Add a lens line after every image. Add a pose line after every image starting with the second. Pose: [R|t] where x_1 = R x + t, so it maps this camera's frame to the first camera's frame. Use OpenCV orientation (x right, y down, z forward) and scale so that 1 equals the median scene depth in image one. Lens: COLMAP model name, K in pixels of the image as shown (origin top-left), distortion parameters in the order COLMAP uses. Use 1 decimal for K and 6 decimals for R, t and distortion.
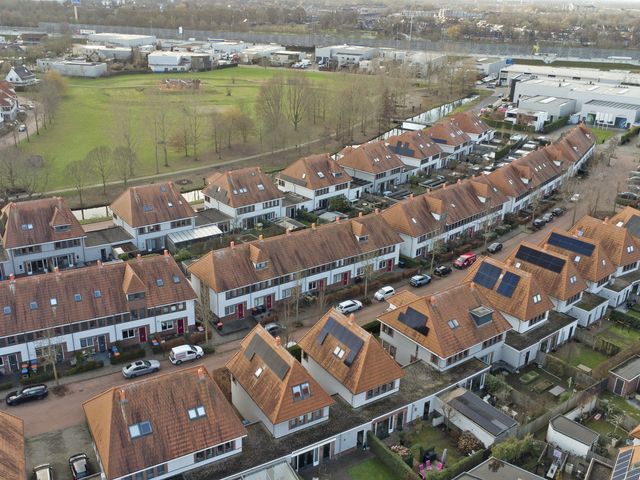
lens RADIAL K [[680.2, 0, 320.0], [0, 680.2, 240.0], [0, 0, 1]] dist [0.053334, -0.018753]
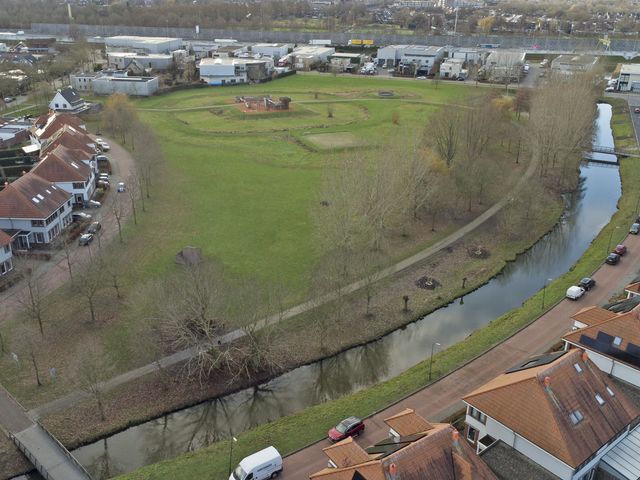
lens RADIAL K [[680.2, 0, 320.0], [0, 680.2, 240.0], [0, 0, 1]] dist [0.053334, -0.018753]
pose [[0.998067, -0.034467, 0.051719, -0.143448], [0.033767, 0.999327, 0.014347, -0.059563], [-0.052179, -0.012573, 0.998559, 0.150362]]
